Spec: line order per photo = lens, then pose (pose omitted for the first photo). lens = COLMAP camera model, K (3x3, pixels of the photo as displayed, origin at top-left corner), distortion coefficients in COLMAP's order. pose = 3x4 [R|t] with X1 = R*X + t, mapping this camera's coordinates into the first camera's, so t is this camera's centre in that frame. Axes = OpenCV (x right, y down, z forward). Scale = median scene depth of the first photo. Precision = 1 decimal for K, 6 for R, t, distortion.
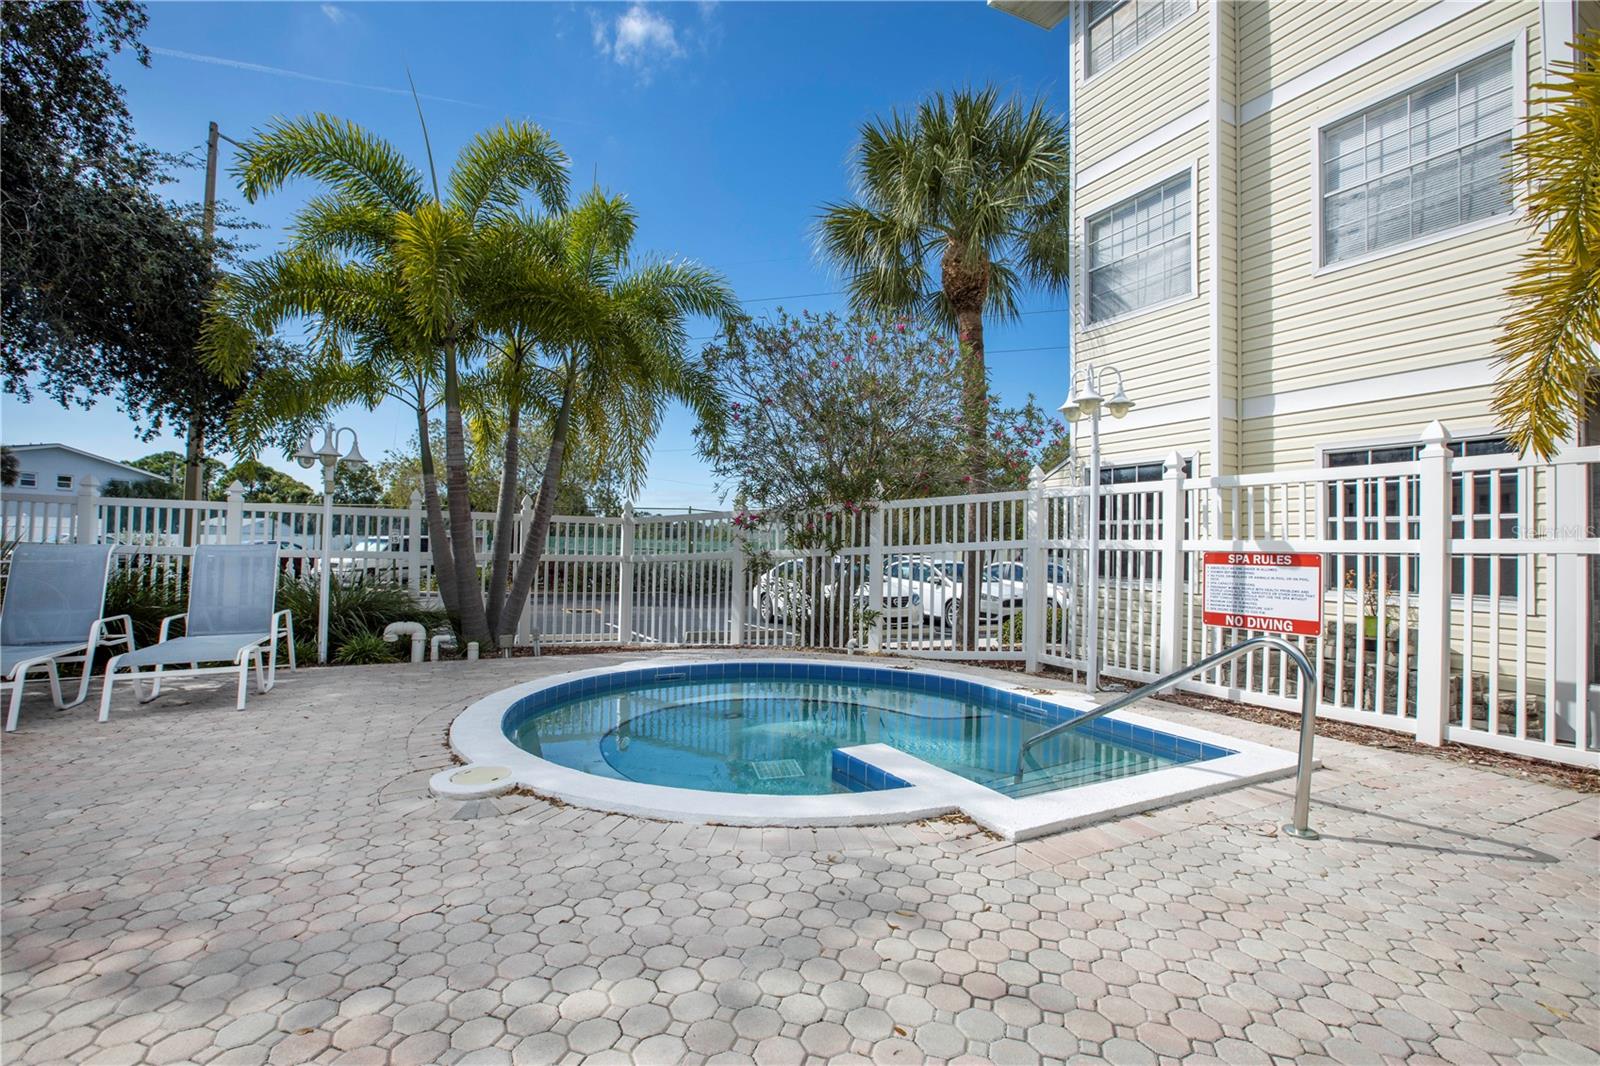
lens RADIAL K [[723.0, 0, 795.0], [0, 723.0, 517.0], [0, 0, 1]] dist [-0.017413, 0.001344]
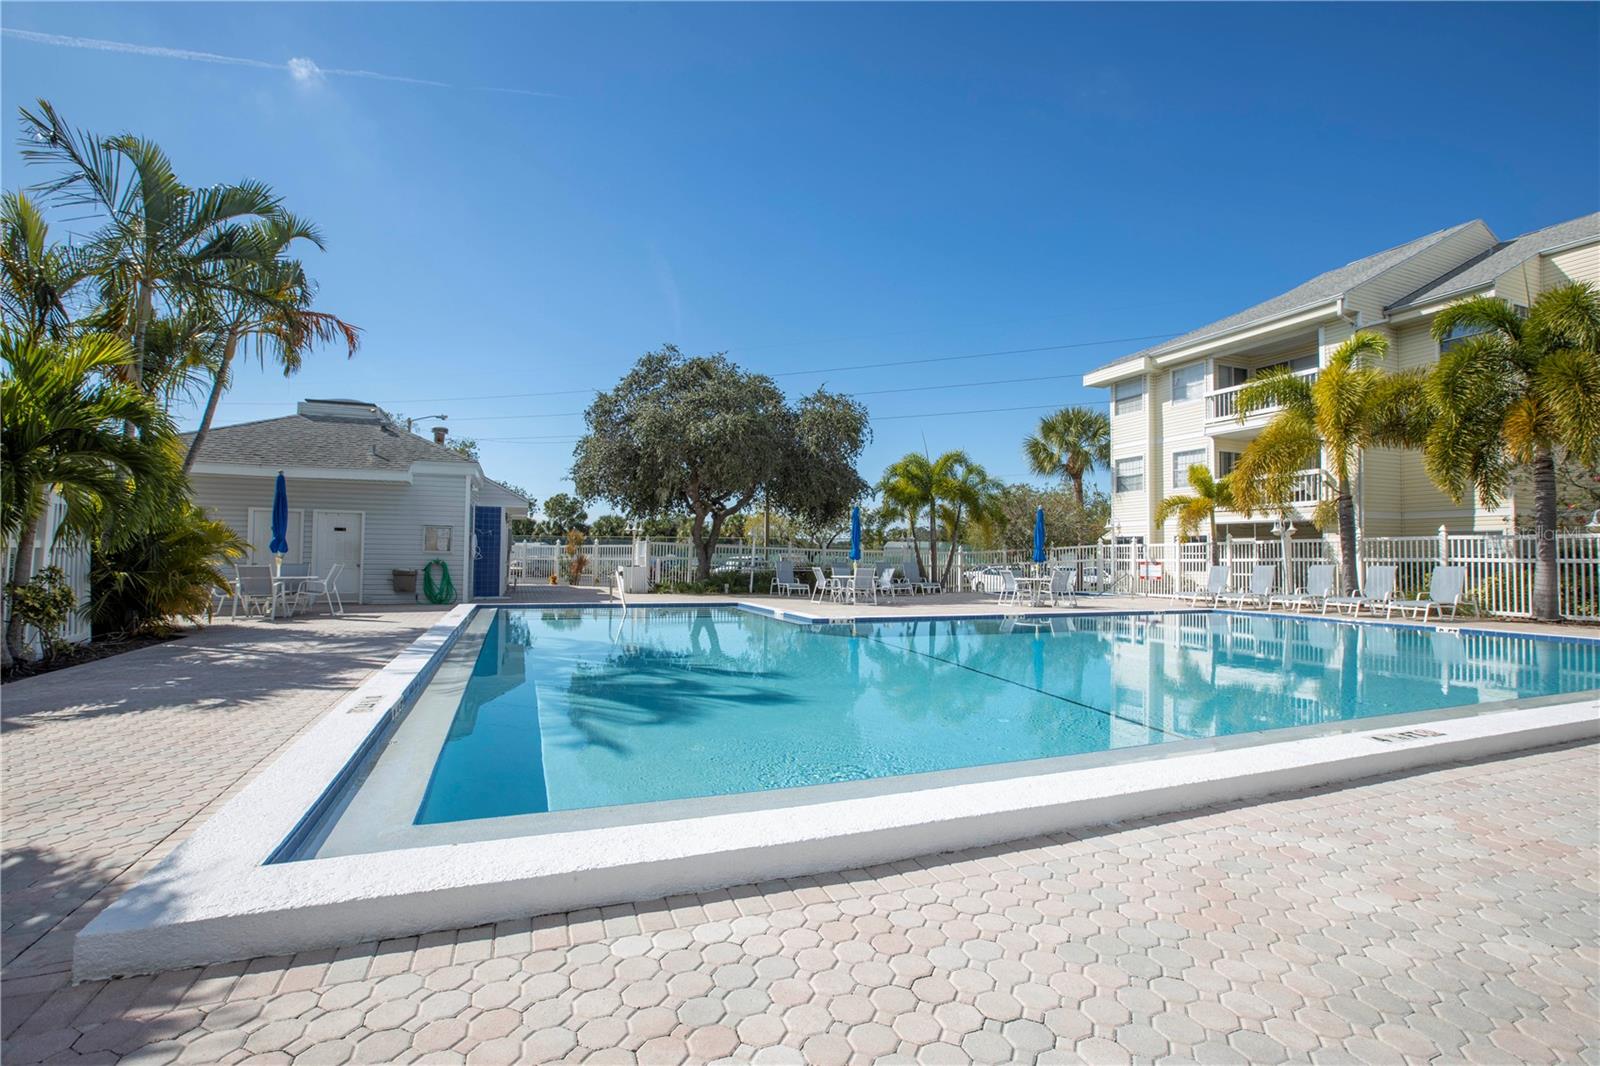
lens RADIAL K [[723.0, 0, 801.0], [0, 723.0, 543.0], [0, 0, 1]] dist [-0.017413, 0.001344]
pose [[0.997549, -0.005005, -0.069789, -0.834136], [0.005512, 0.999960, 0.007079, -0.070589], [0.069751, -0.007447, 0.997537, -2.487621]]
